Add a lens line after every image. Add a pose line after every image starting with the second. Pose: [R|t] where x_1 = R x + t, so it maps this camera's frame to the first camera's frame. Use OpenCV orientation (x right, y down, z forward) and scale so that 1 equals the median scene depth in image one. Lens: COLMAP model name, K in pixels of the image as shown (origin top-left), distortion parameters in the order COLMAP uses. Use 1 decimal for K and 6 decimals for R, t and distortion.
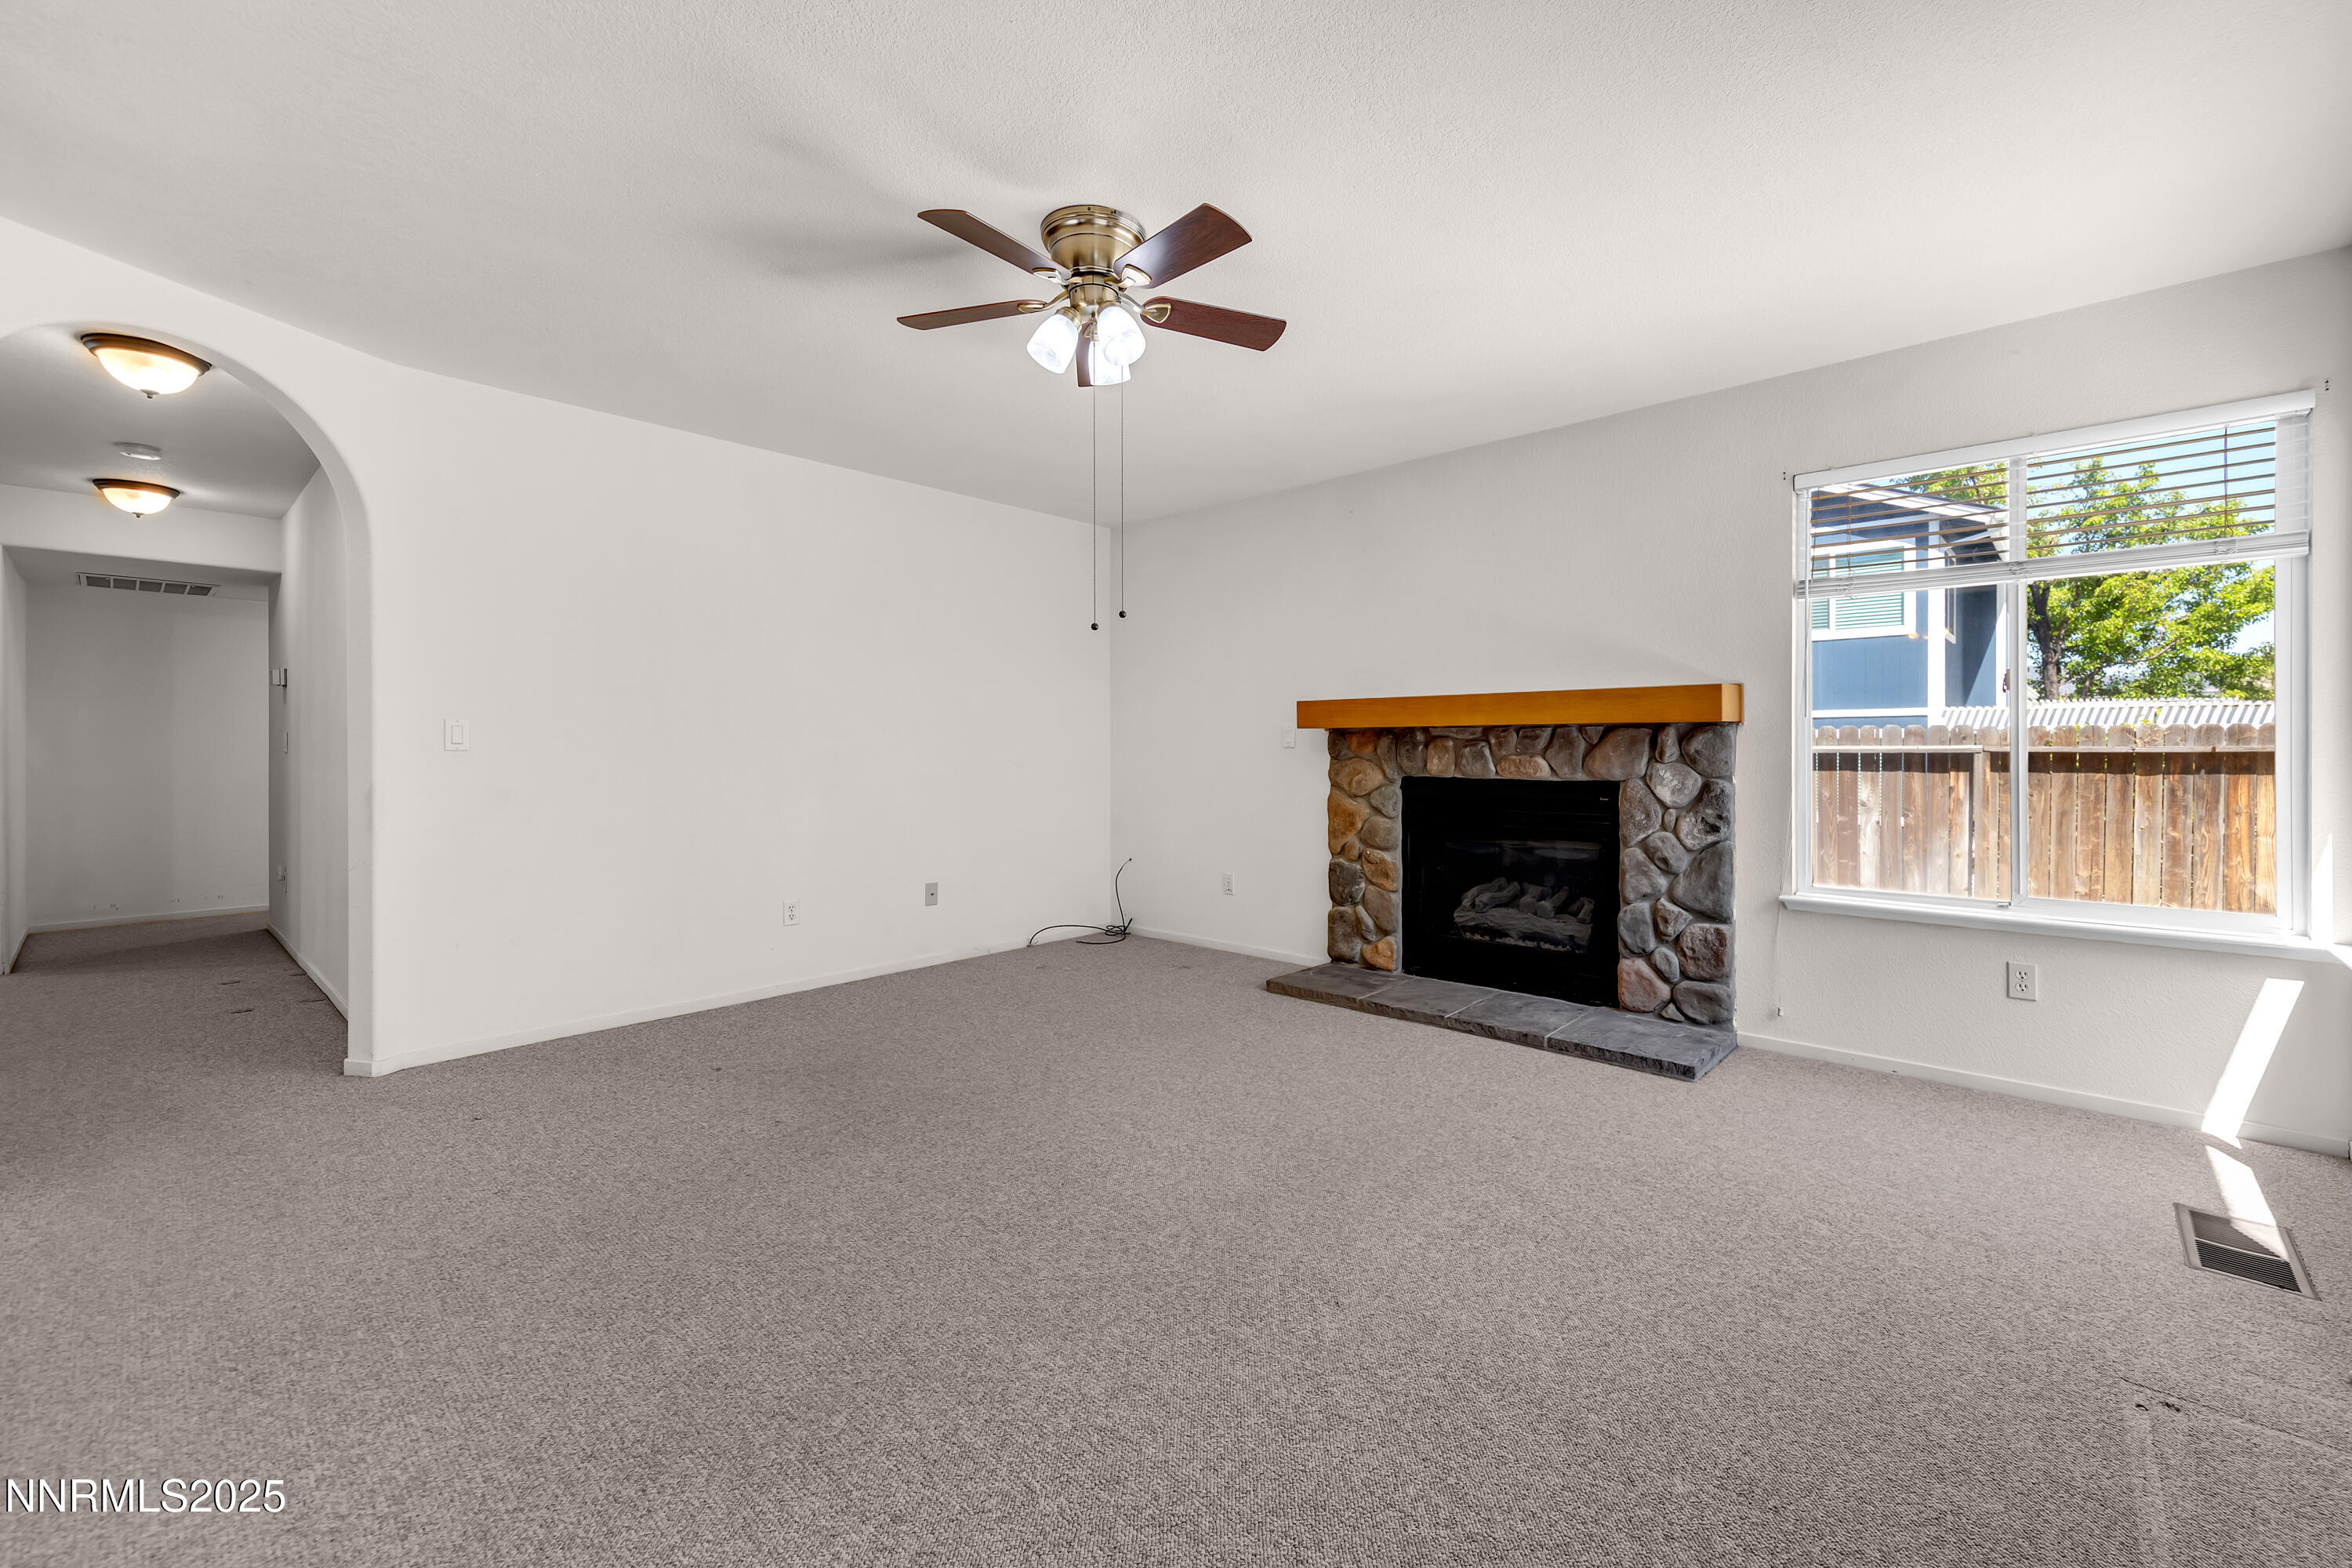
lens RADIAL K [[944.4, 0, 1215.4], [0, 944.4, 750.3], [0, 0, 1]] dist [0.003865, 0.000060]
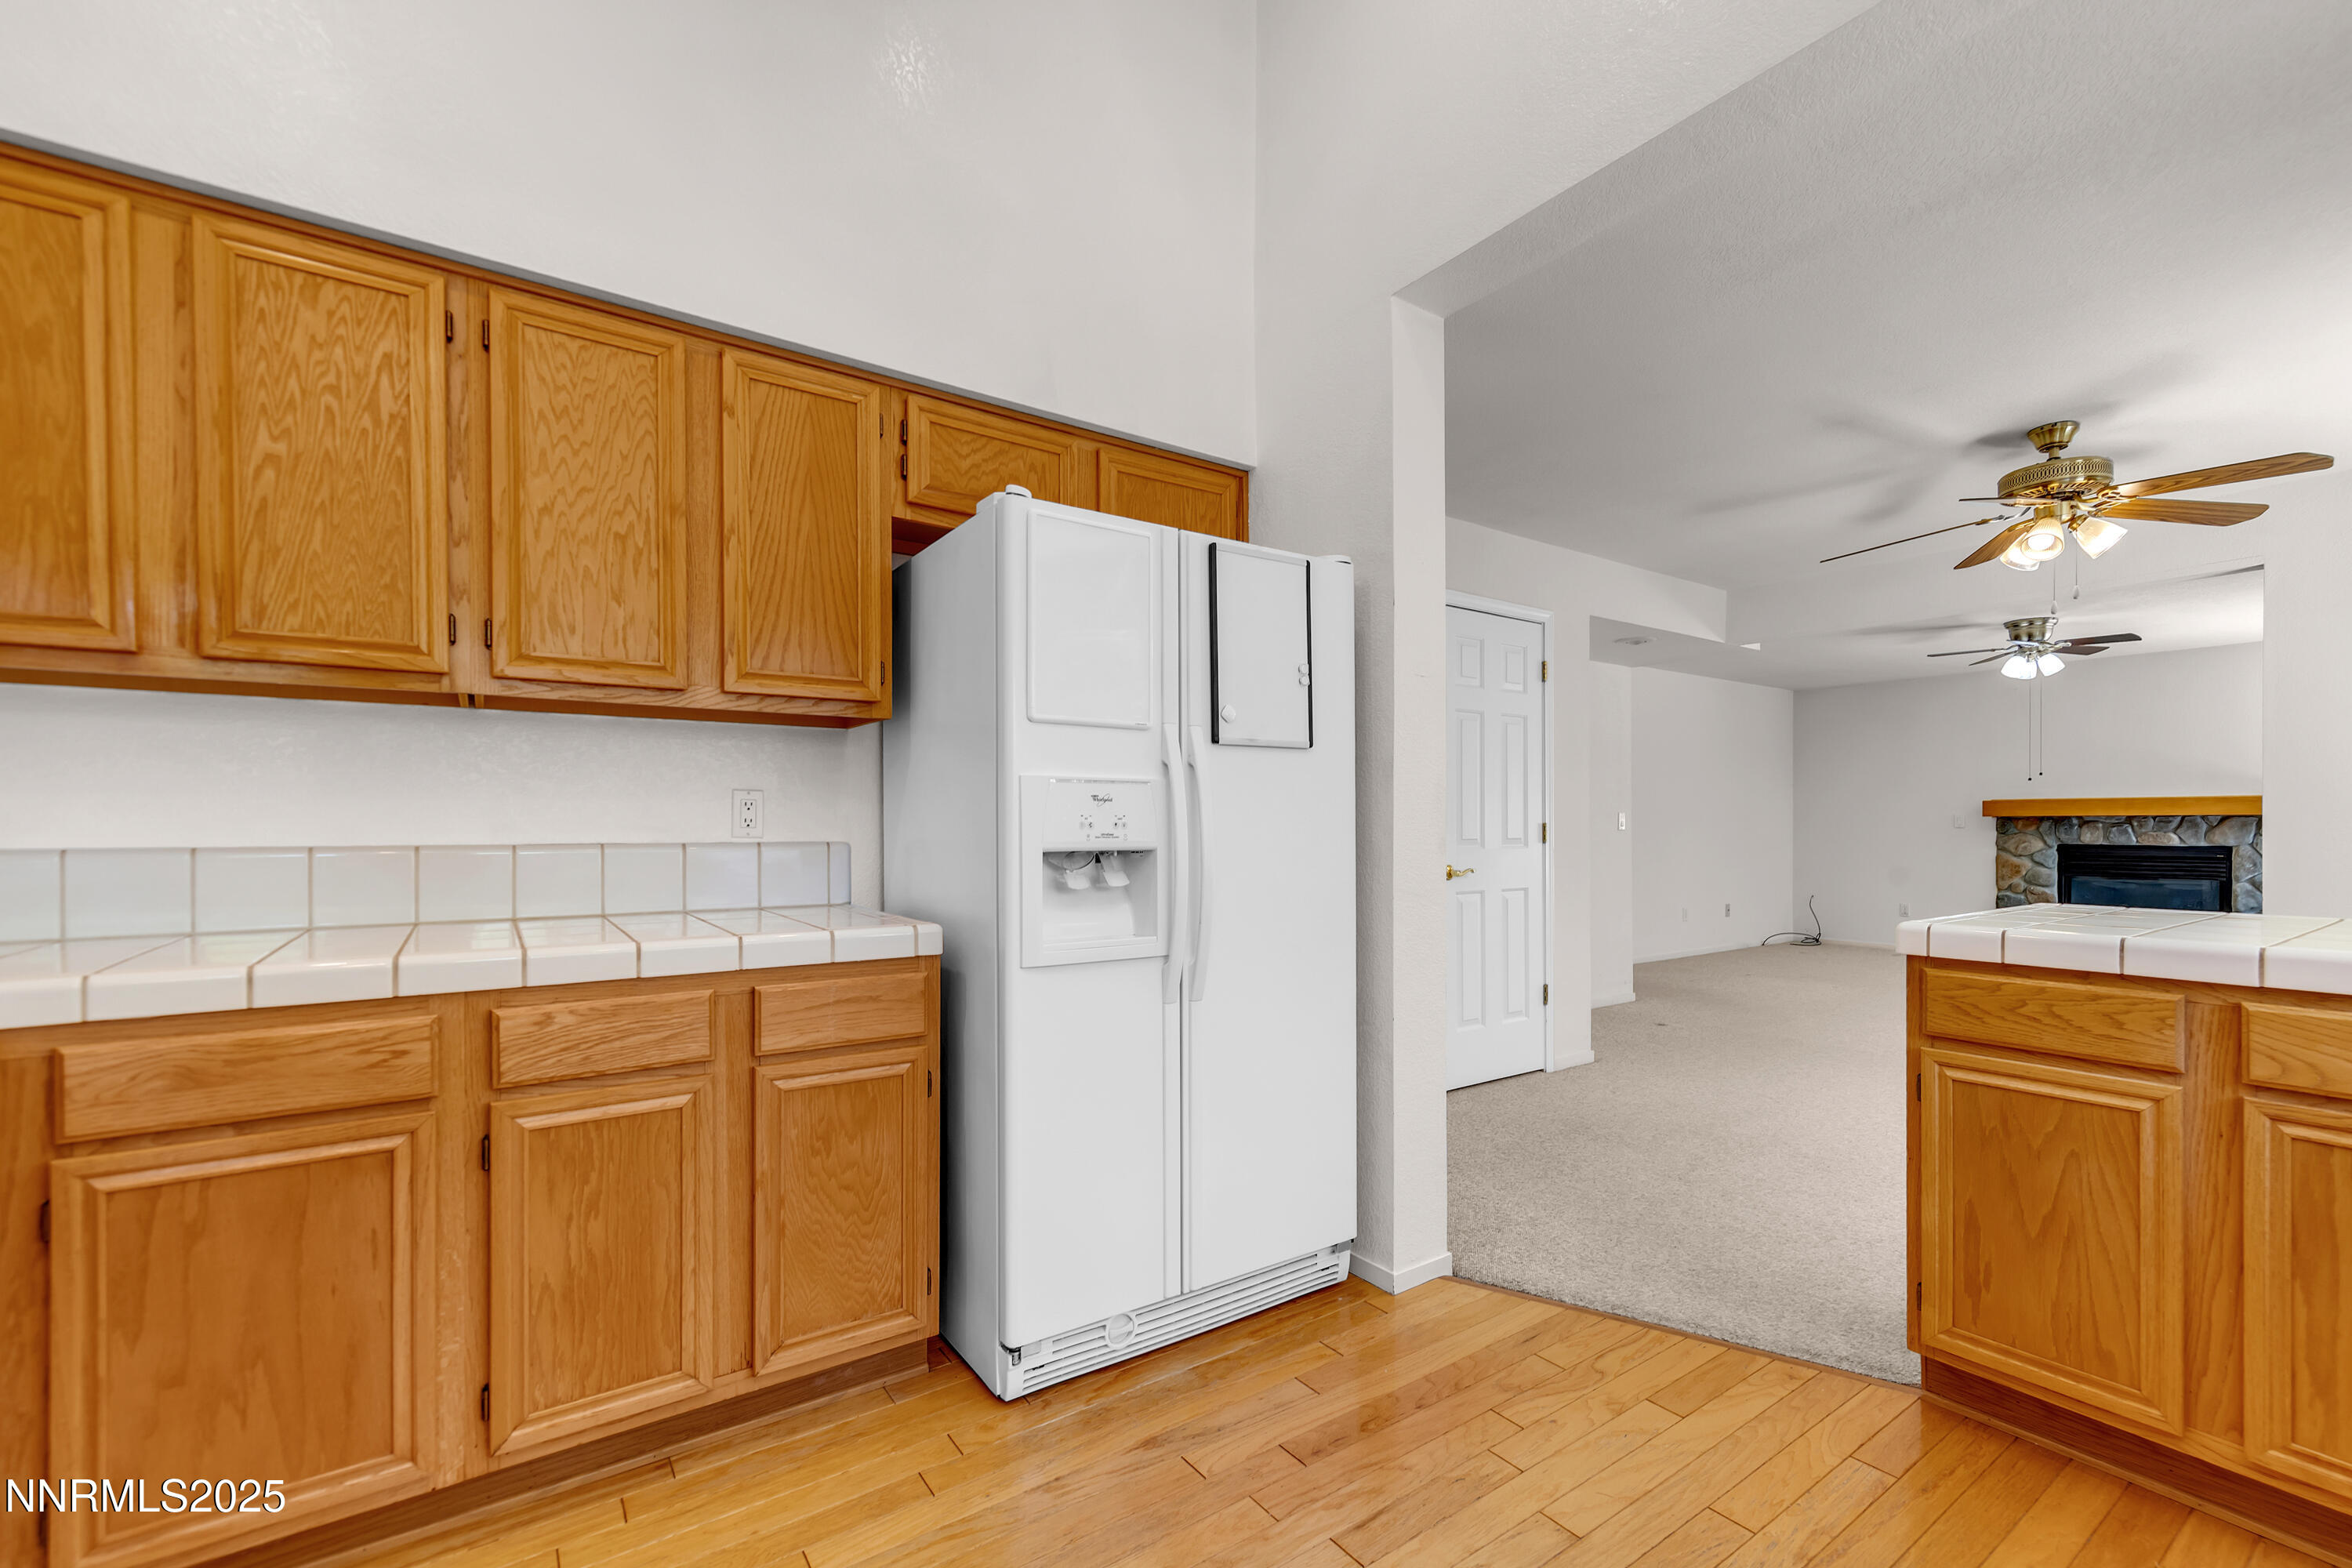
lens RADIAL K [[1005.3, 0, 1179.1], [0, 1005.3, 830.0], [0, 0, 1]] dist [0.001307, -0.000128]
pose [[0.968372, 0.002096, -0.249502, -1.037353], [-0.001555, 0.999996, 0.002364, -0.000296], [0.249506, -0.001902, 0.968371, -1.365154]]
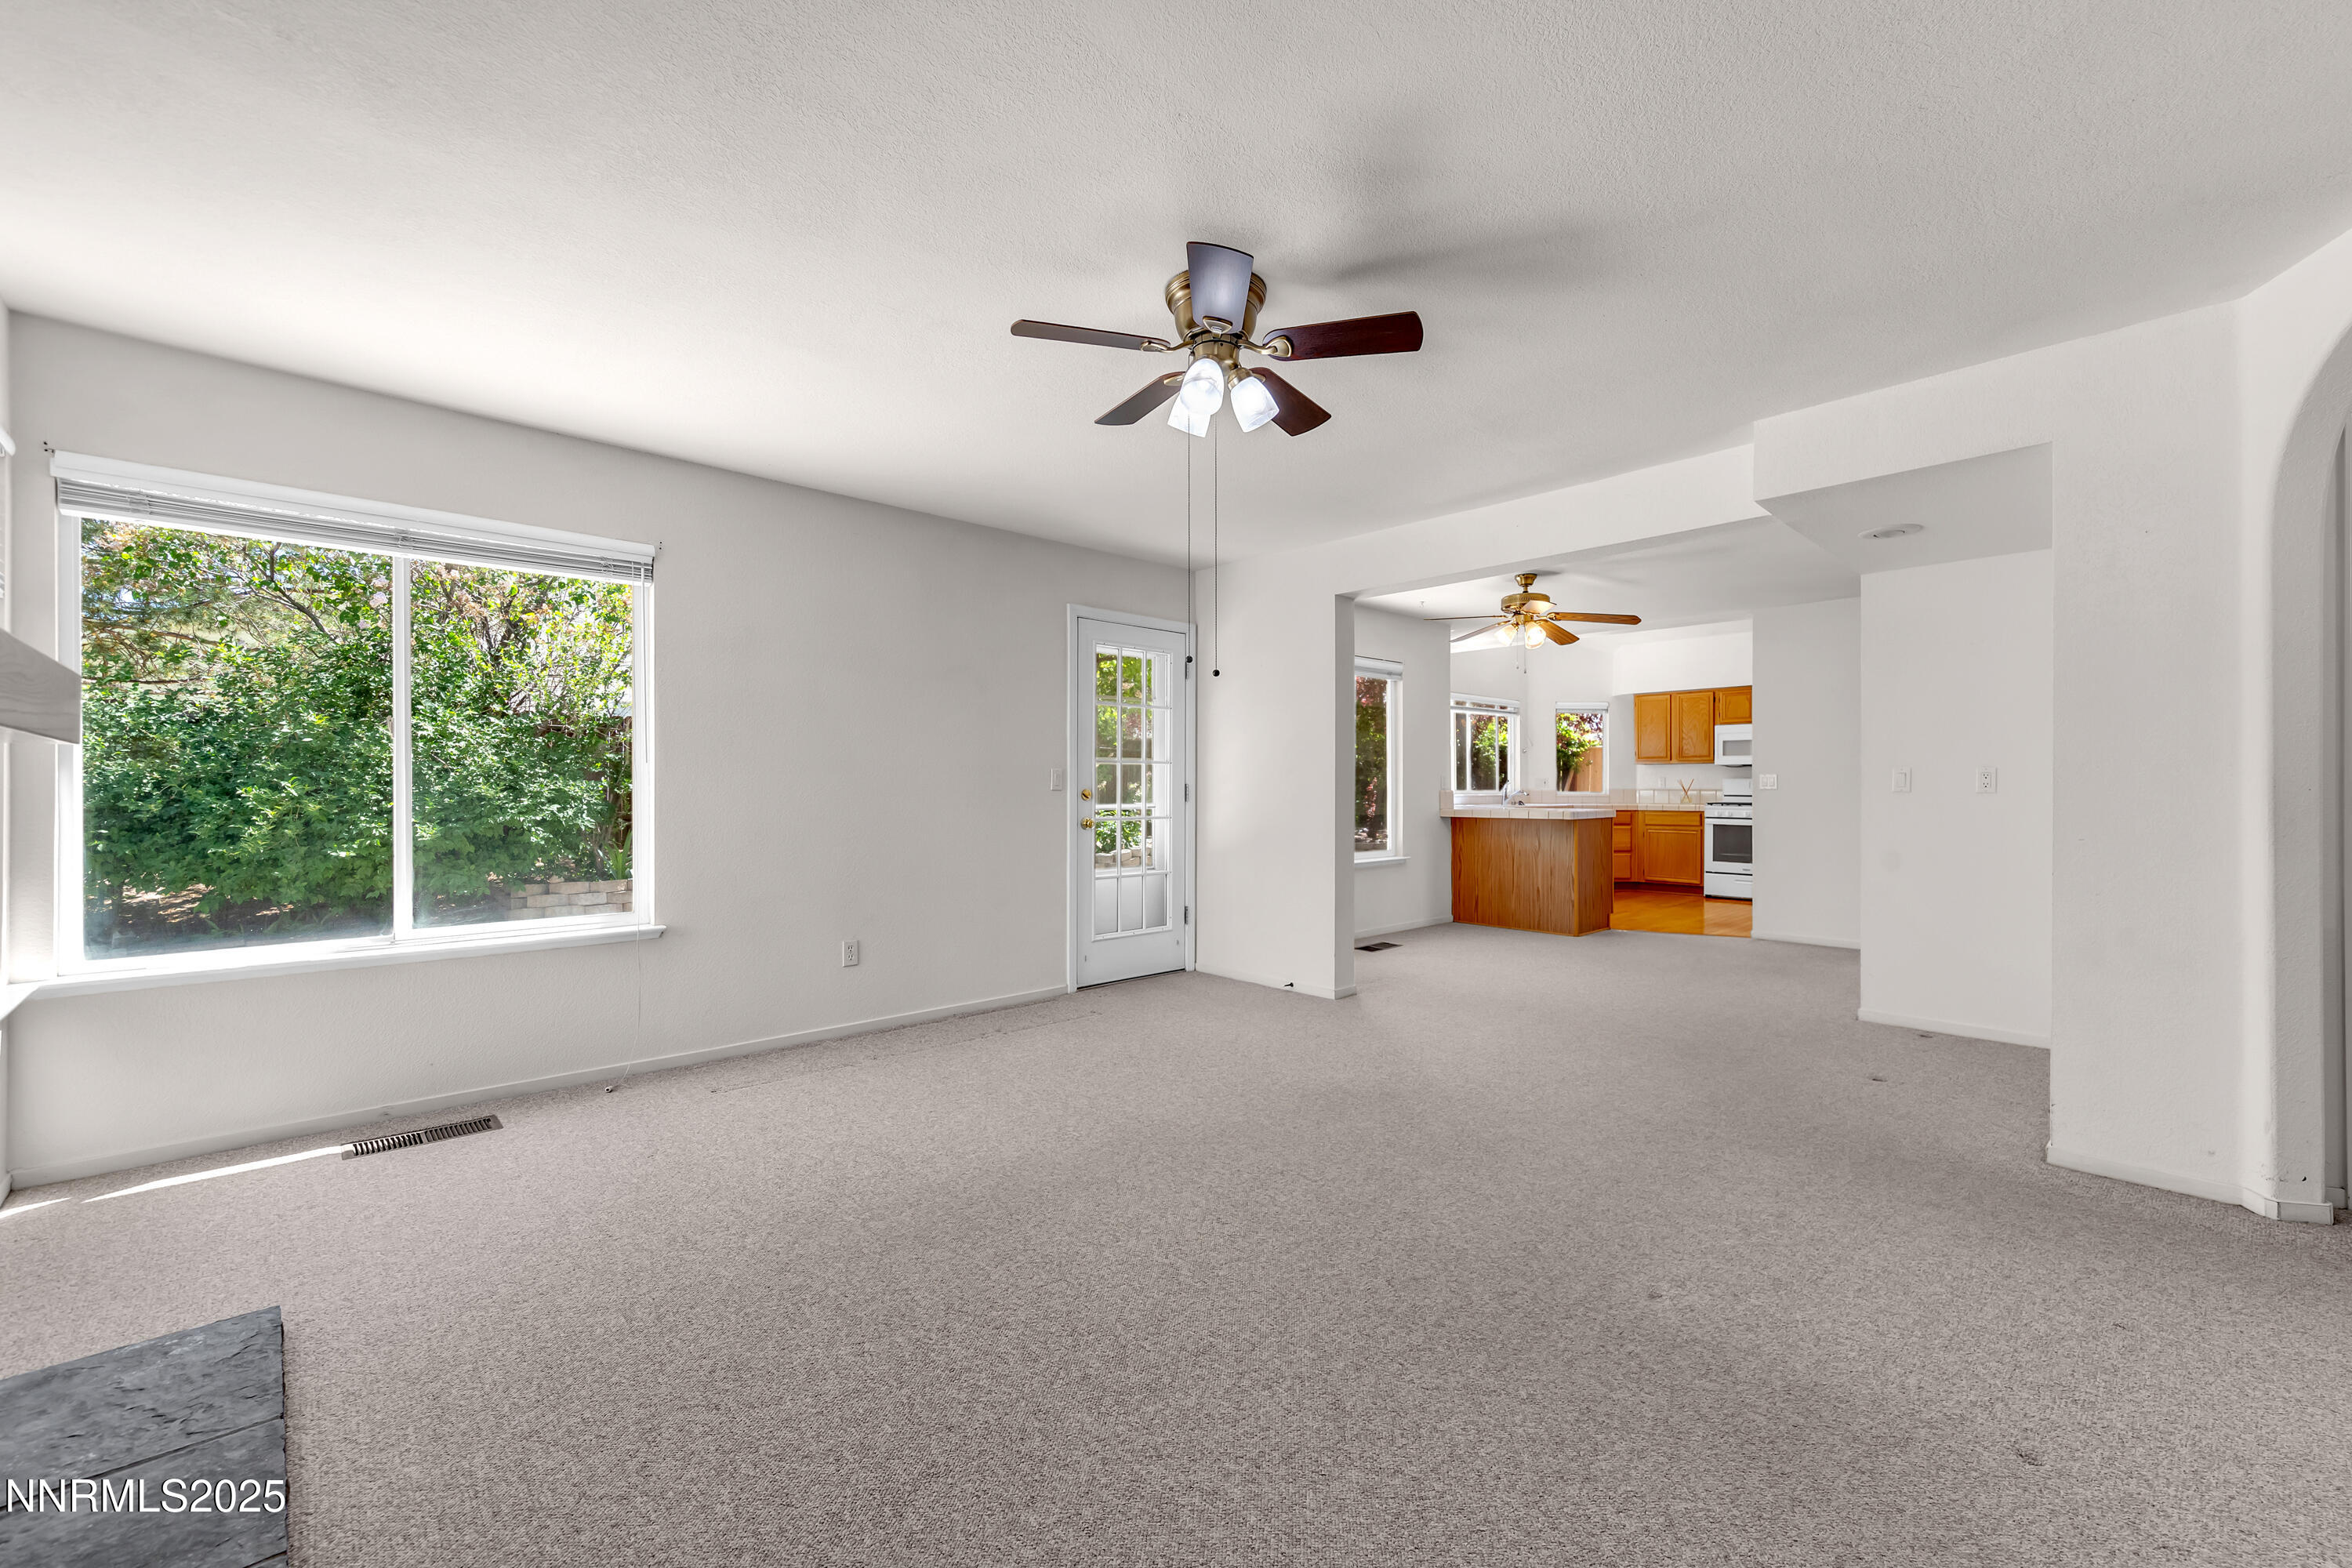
lens RADIAL K [[963.8, 0, 1192.9], [0, 963.8, 787.1], [0, 0, 1]] dist [0.002369, 0.000205]
pose [[-0.995583, 0.002959, 0.093839, -0.125606], [0.003151, 0.999993, 0.001890, -0.005455], [-0.093833, 0.002177, -0.995586, 1.276716]]
